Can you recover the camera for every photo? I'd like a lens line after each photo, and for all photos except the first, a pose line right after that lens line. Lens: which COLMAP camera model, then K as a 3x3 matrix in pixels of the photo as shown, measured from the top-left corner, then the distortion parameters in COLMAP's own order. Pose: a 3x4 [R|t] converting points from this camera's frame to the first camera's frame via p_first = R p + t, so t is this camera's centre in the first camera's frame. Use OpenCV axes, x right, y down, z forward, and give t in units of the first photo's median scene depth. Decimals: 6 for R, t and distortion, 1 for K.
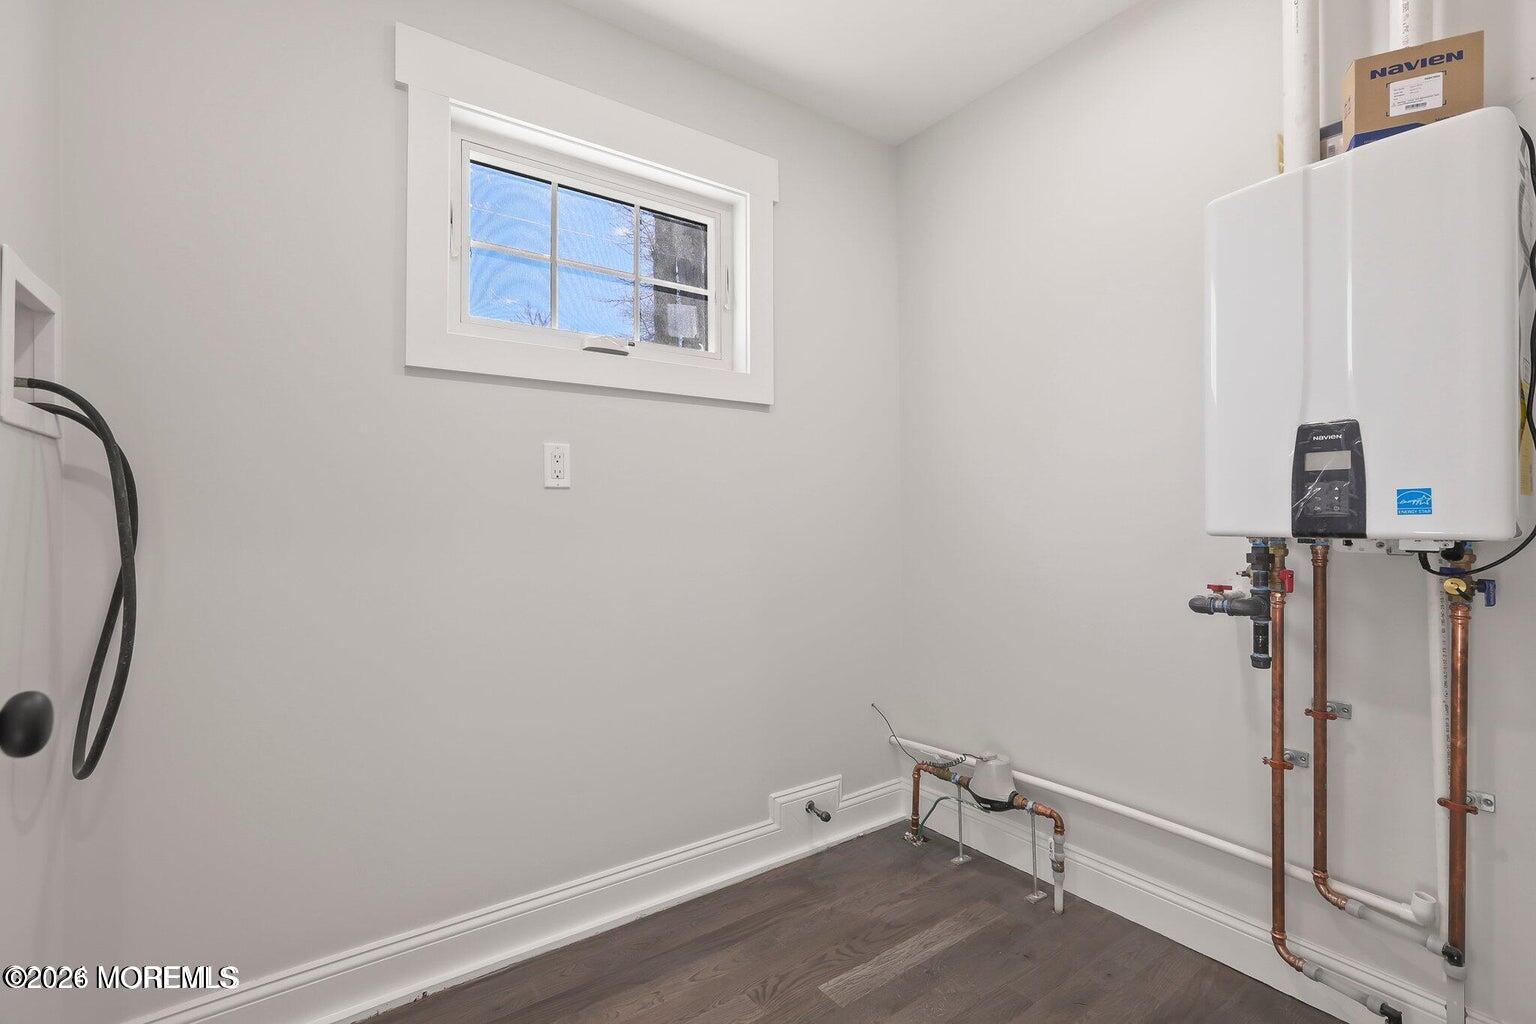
lens RADIAL K [[705.8, 0, 764.5], [0, 705.8, 506.9], [0, 0, 1]] dist [-0.008177, 0.004324]
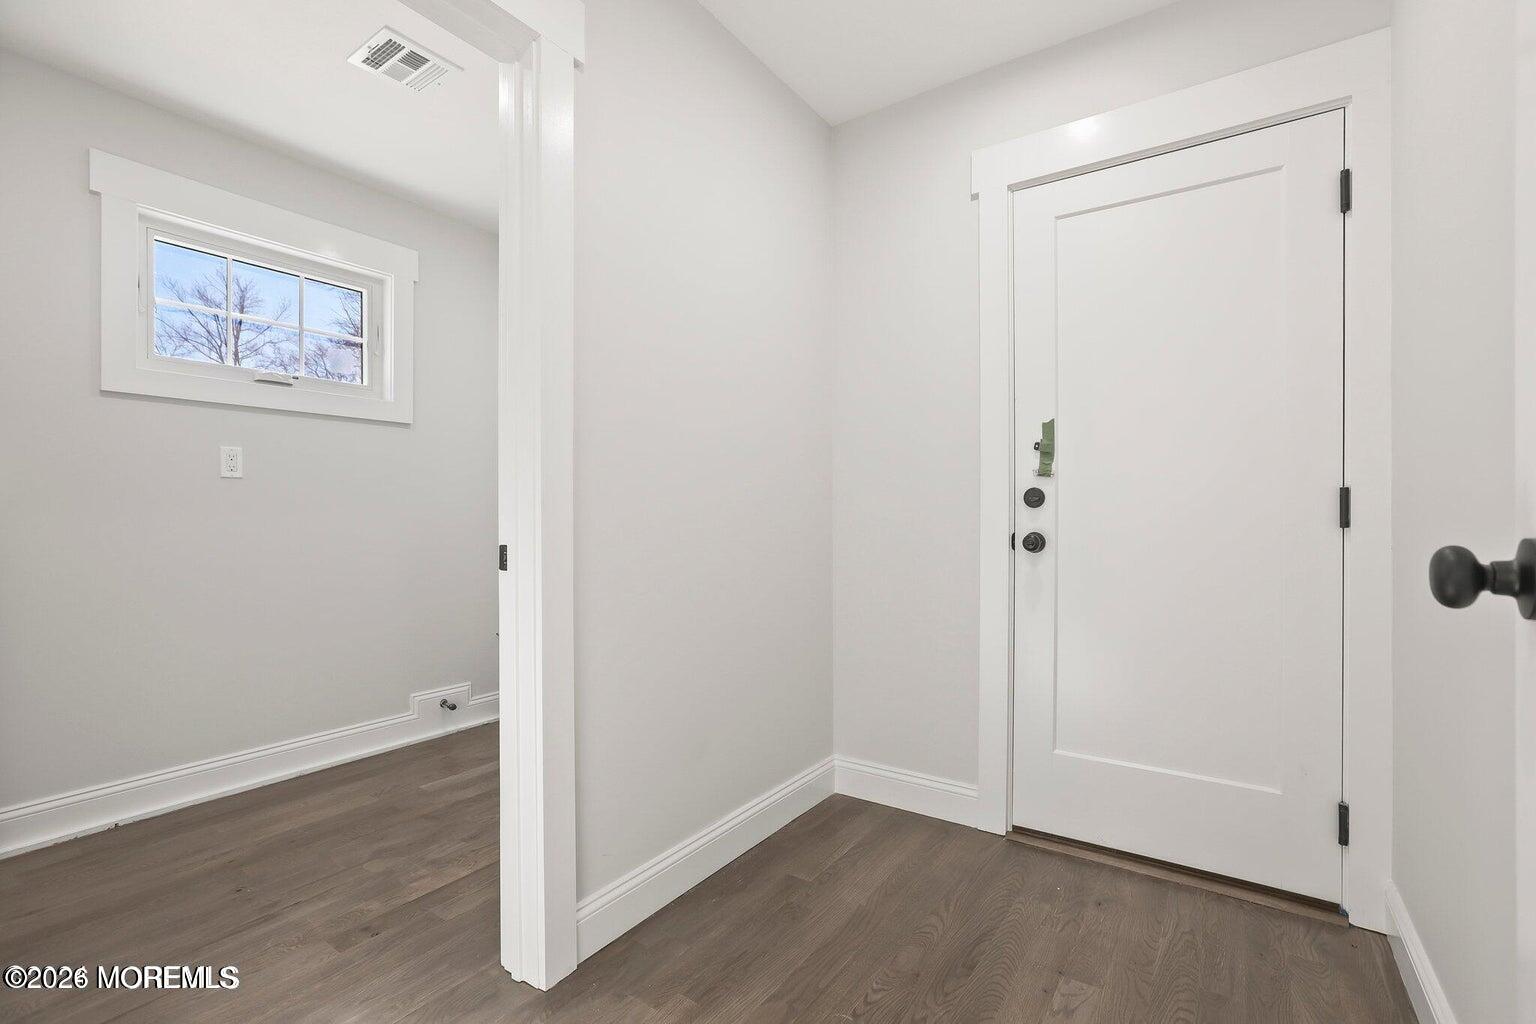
lens RADIAL K [[705.8, 0, 772.1], [0, 705.8, 516.1], [0, 0, 1]] dist [-0.008177, 0.004324]
pose [[0.946942, -0.000842, 0.321404, 0.246858], [-0.000342, 0.999993, 0.003627, 0.038299], [-0.321405, -0.003544, 0.946935, -0.603508]]
